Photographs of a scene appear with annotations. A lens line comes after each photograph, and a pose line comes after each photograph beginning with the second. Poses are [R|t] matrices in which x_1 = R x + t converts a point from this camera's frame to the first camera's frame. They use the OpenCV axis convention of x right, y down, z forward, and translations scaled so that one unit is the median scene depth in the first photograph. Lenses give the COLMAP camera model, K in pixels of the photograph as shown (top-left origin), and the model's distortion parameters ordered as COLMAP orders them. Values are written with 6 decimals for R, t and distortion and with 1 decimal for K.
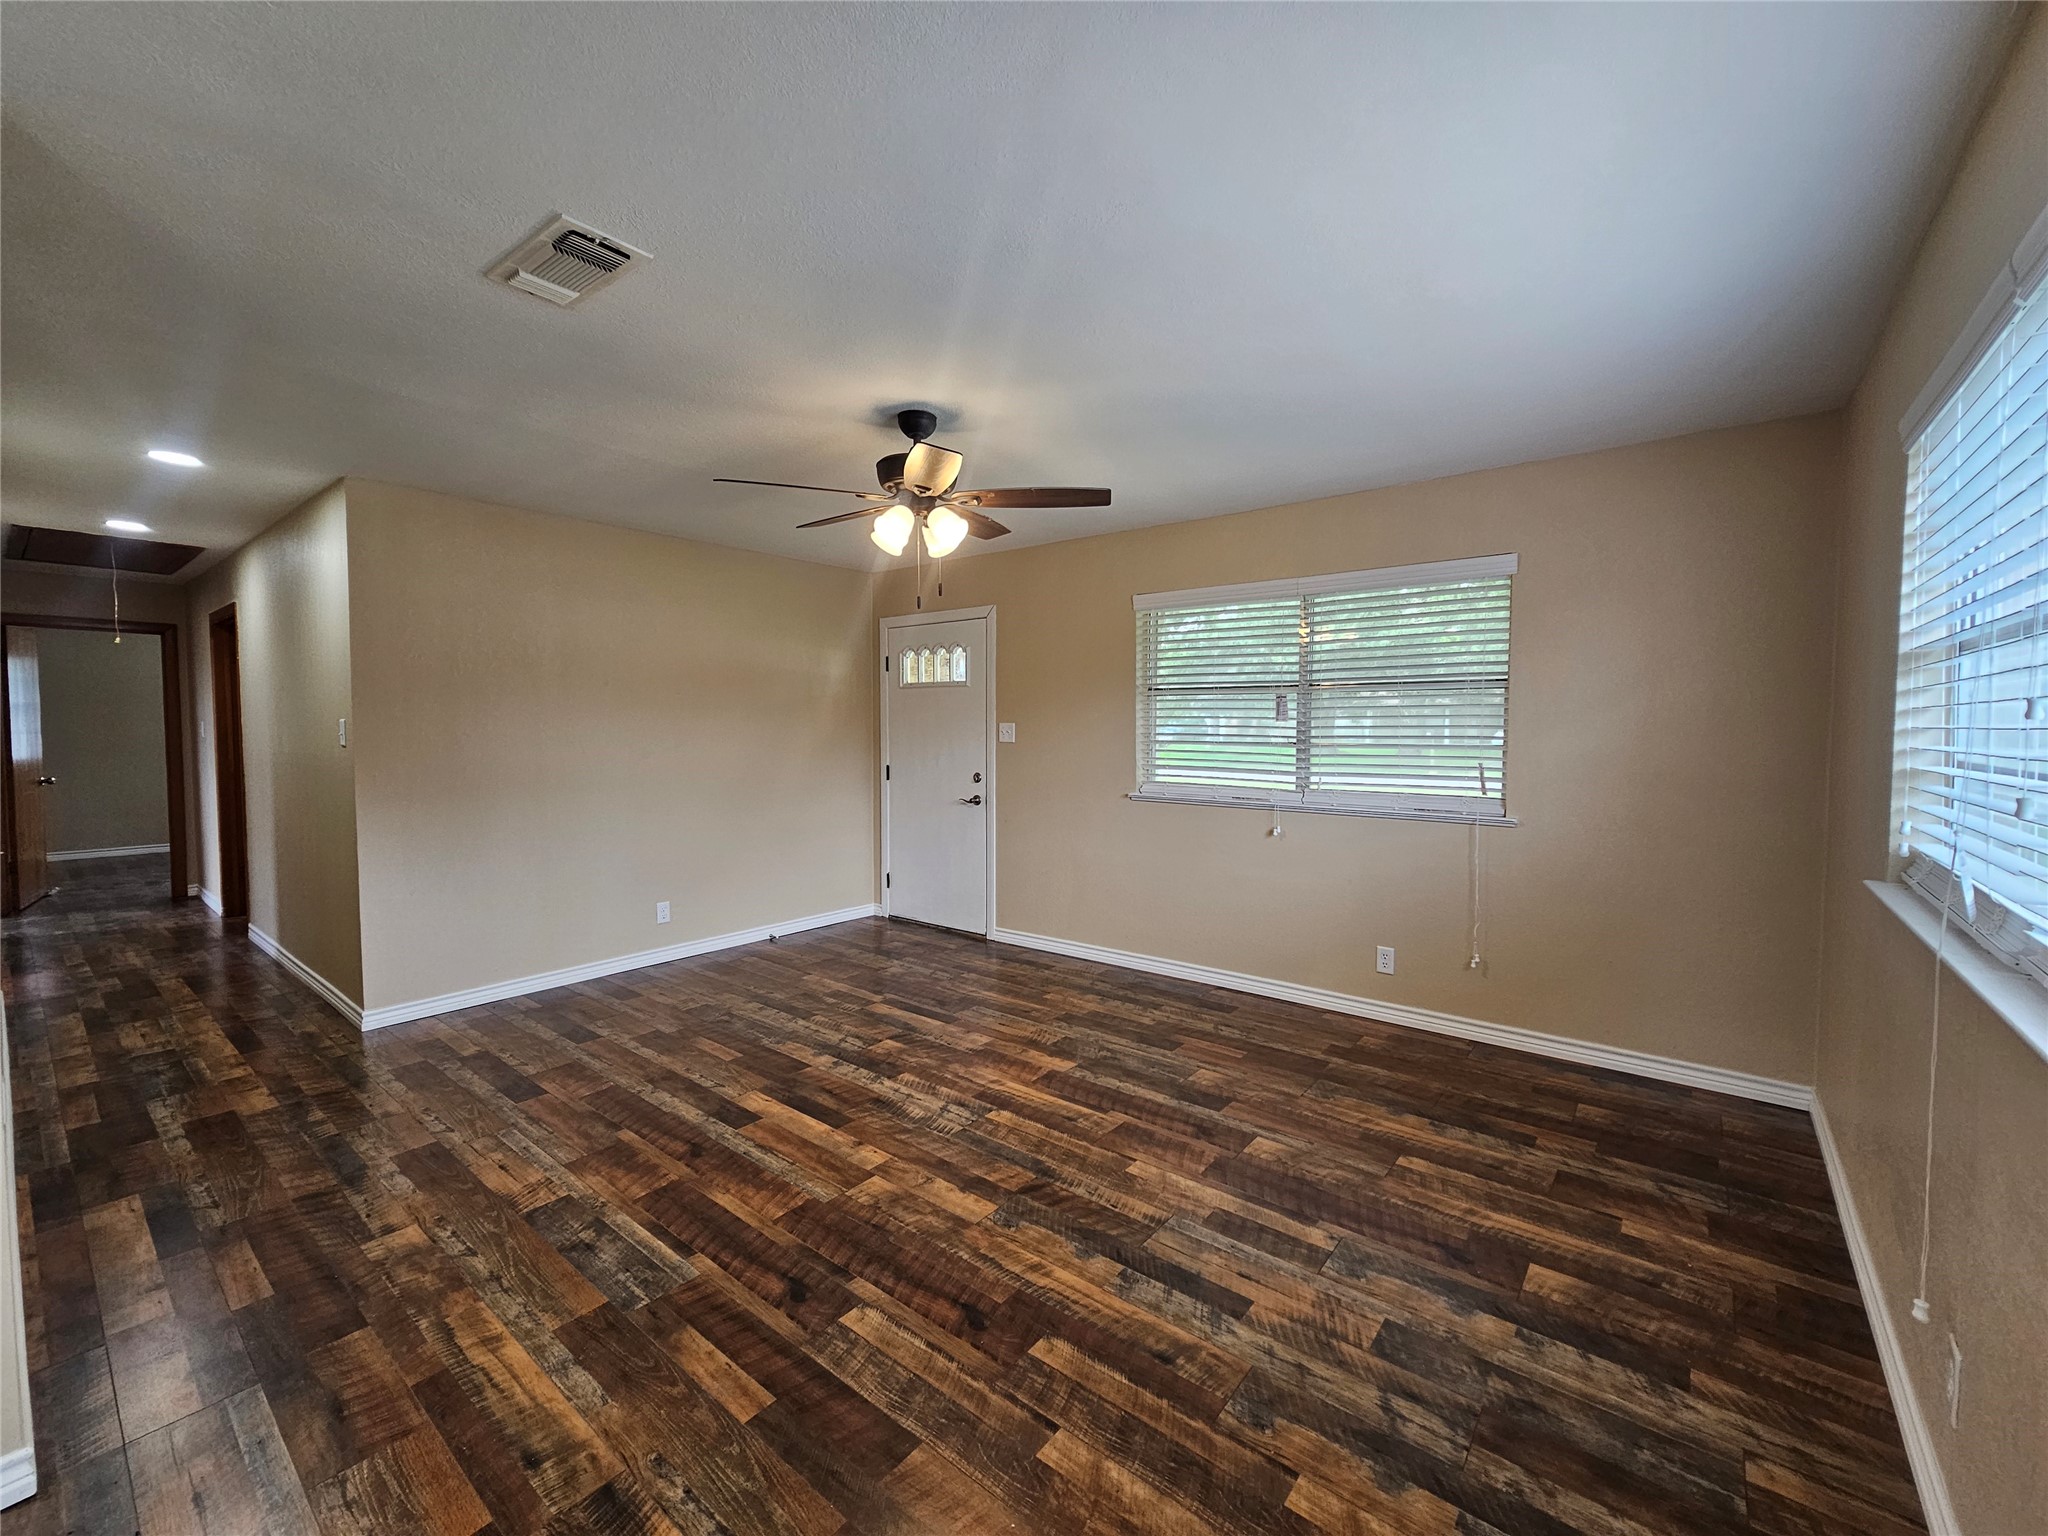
lens RADIAL K [[836.0, 0, 1025.3], [0, 836.0, 762.5], [0, 0, 1]] dist [-0.000502, 0.000109]
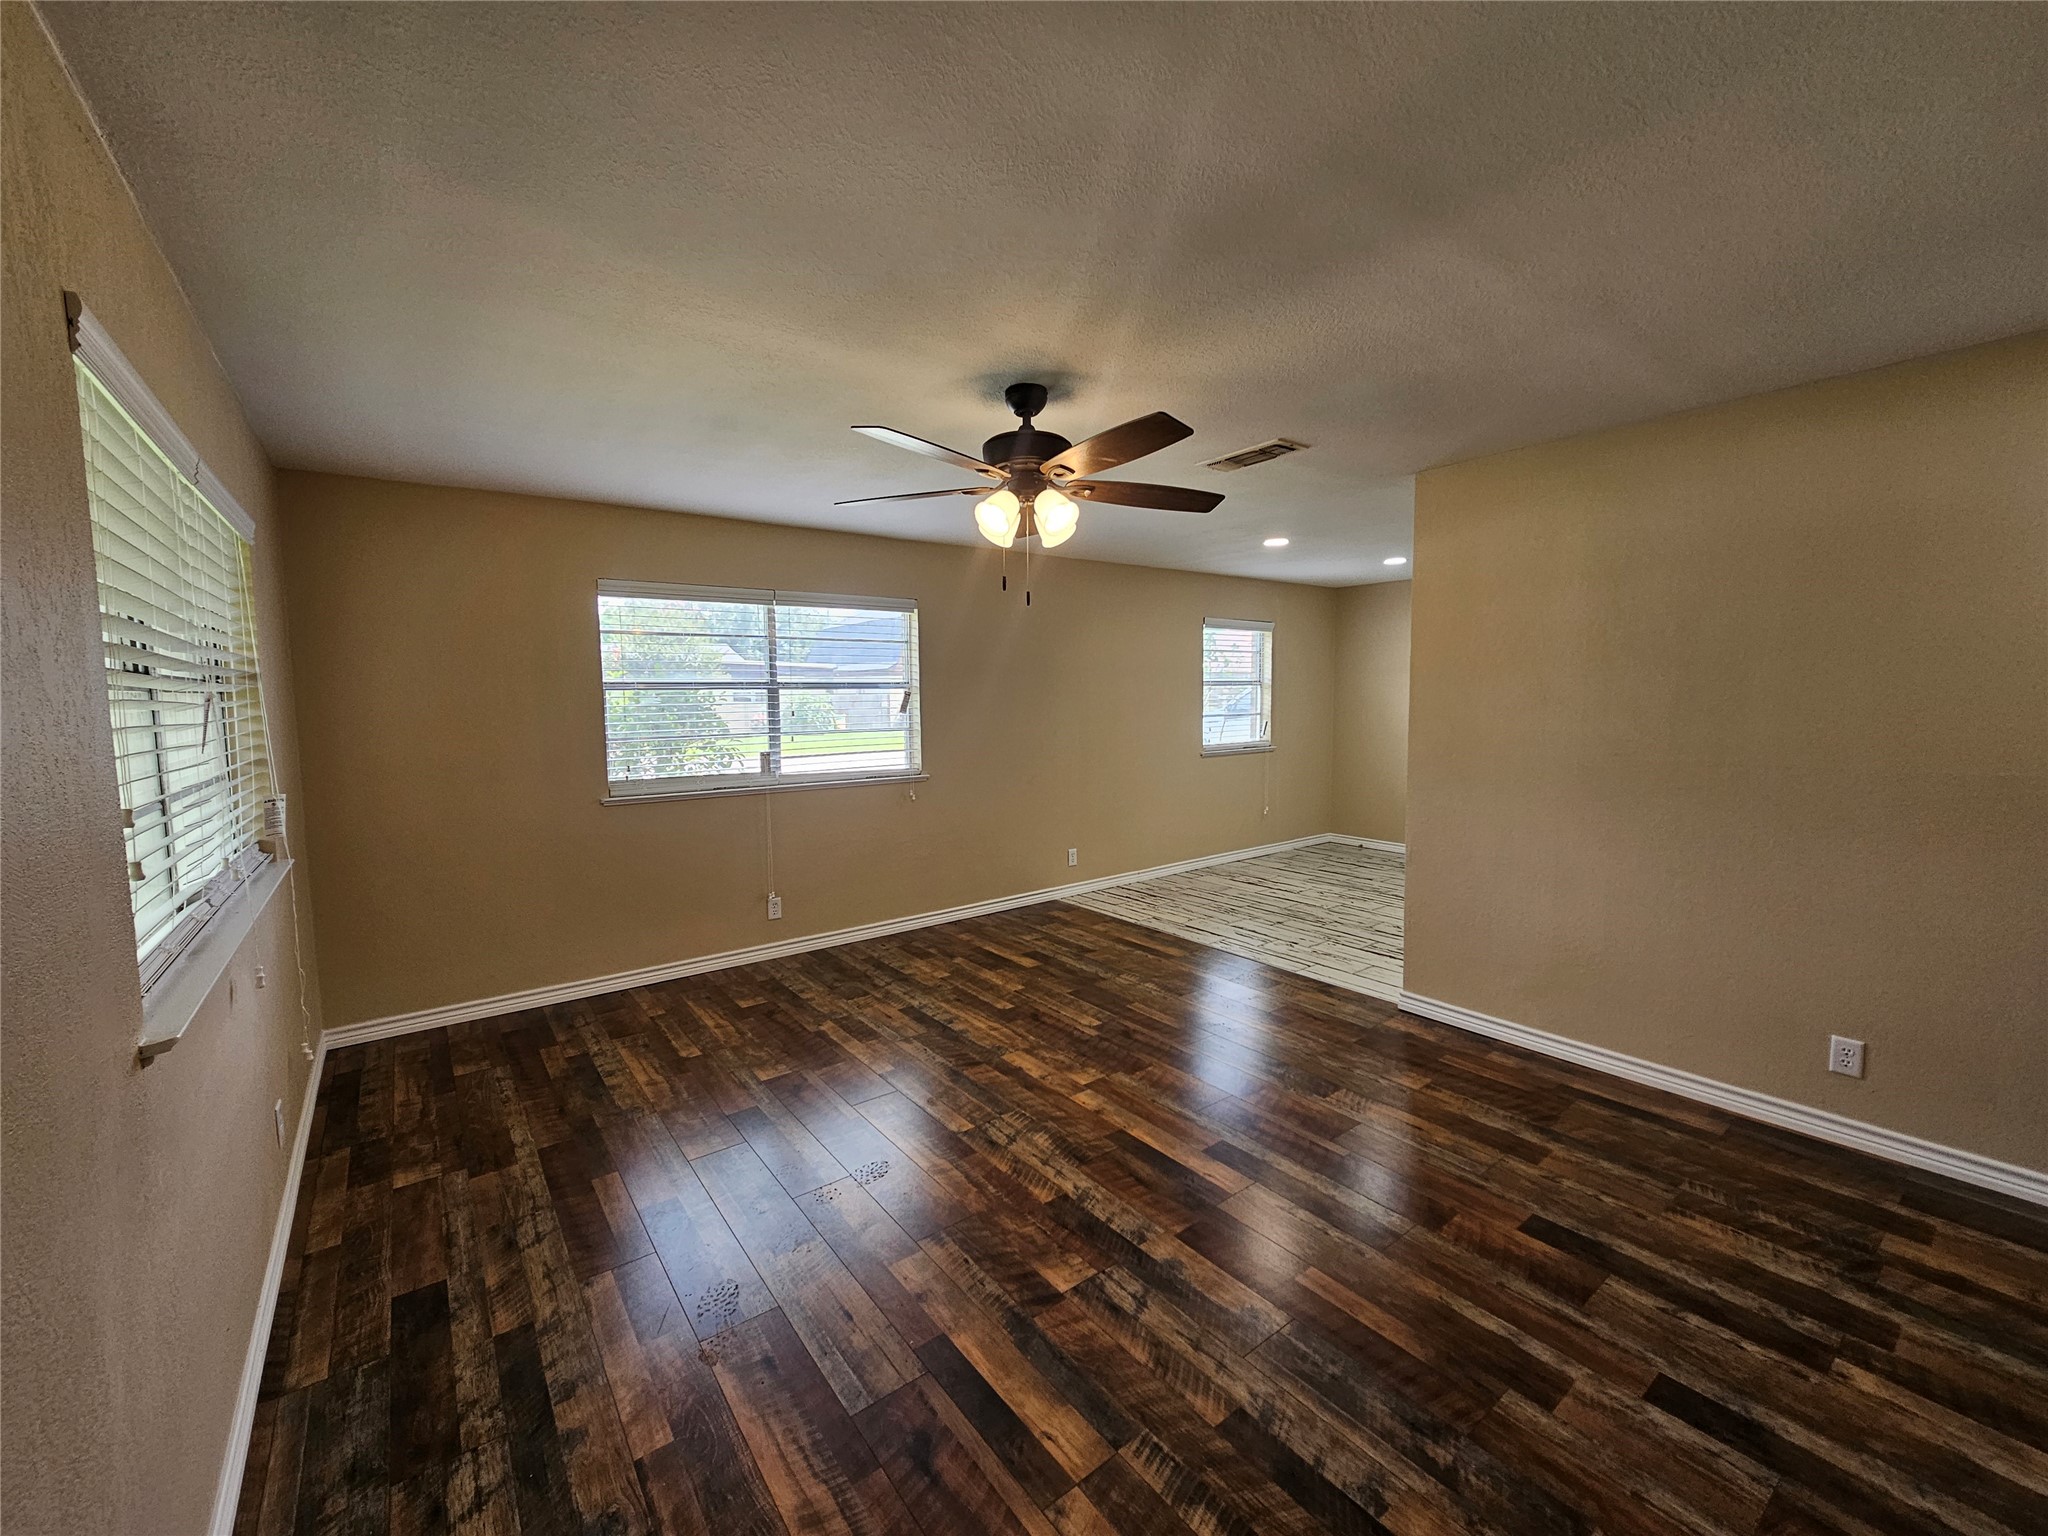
lens RADIAL K [[836.0, 0, 1025.3], [0, 836.0, 762.5], [0, 0, 1]] dist [-0.000502, 0.000109]
pose [[-0.969732, -0.008465, 0.244023, -0.394116], [0.023605, 0.991468, 0.128199, -0.149222], [-0.243027, 0.130079, -0.961258, 2.152249]]
